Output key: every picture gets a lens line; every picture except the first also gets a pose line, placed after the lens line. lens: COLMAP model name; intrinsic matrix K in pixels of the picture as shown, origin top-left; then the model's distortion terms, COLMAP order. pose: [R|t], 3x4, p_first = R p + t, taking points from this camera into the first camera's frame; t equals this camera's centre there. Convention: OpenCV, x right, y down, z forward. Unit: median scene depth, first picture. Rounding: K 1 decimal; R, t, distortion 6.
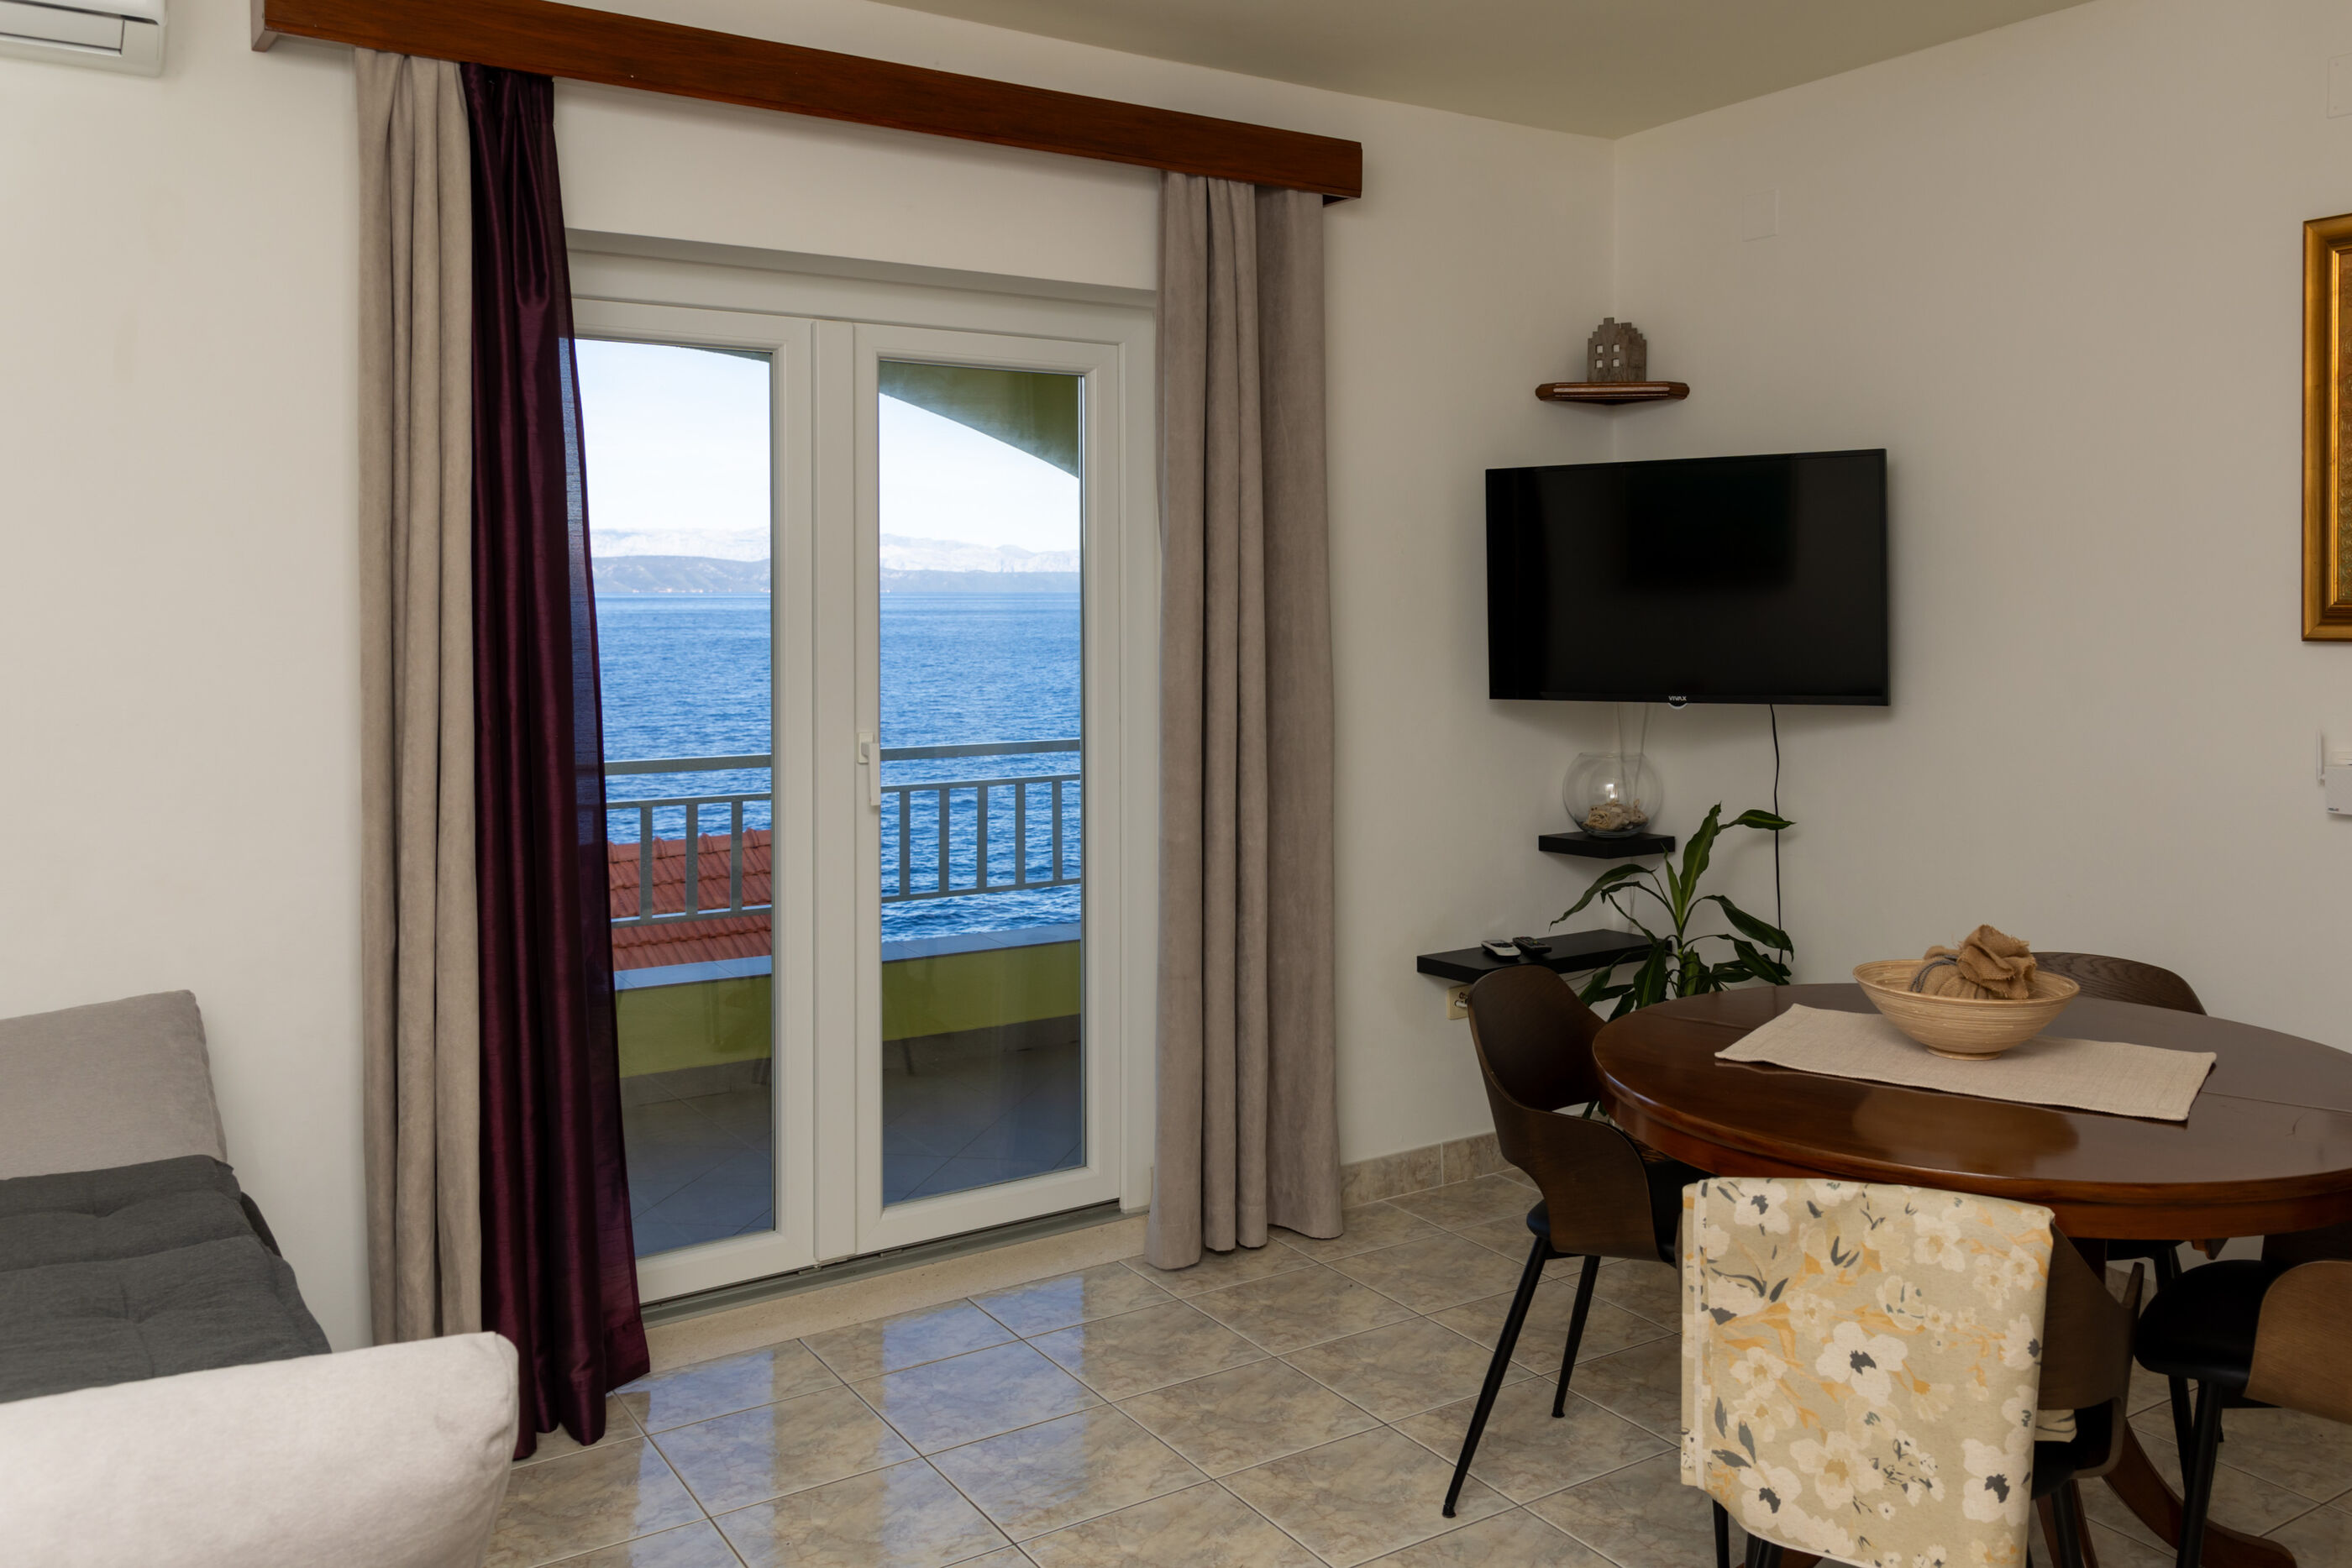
lens RADIAL K [[1805.3, 0, 1176.0], [0, 1805.3, 784.0], [0, 0, 1]] dist [0.197106, 0.000561]
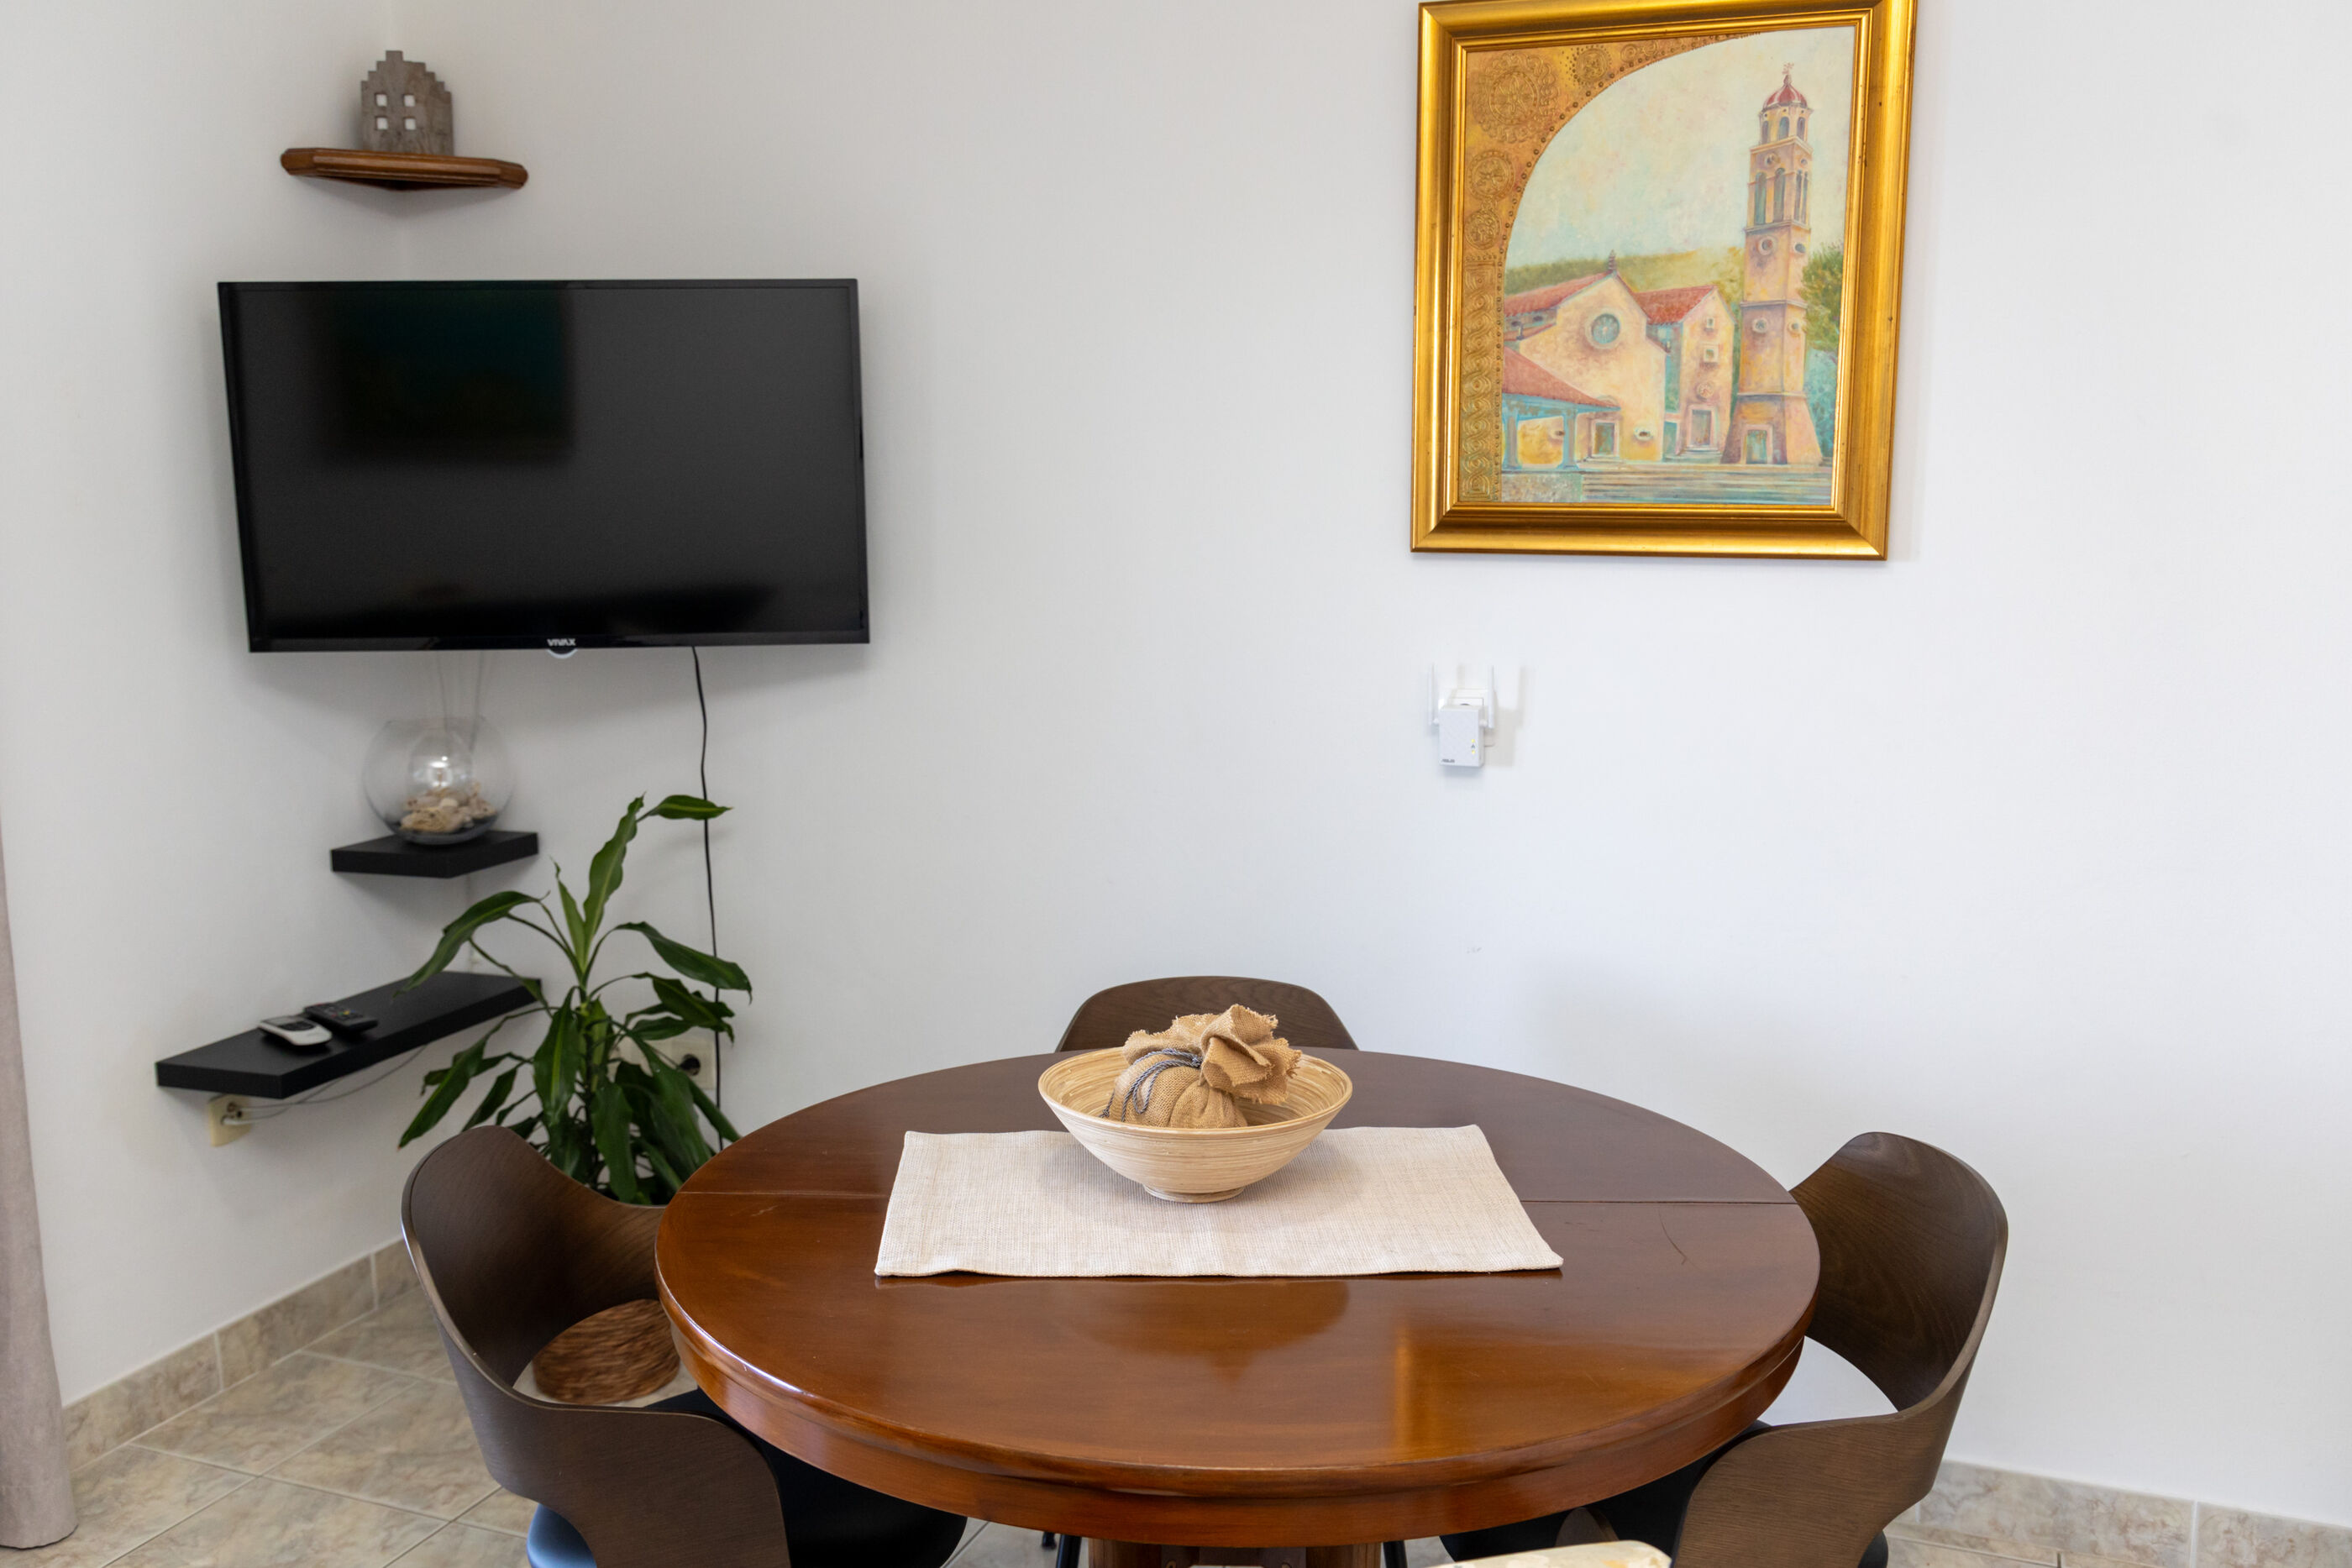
lens RADIAL K [[2219.3, 0, 1174.5], [0, 2219.3, 838.0], [0, 0, 1]] dist [0.017713, -0.020238]
pose [[0.812457, -0.111439, 0.572272, -0.015094], [0.074325, 0.993351, 0.087917, -0.029070], [-0.578264, -0.028894, 0.815338, 0.200860]]
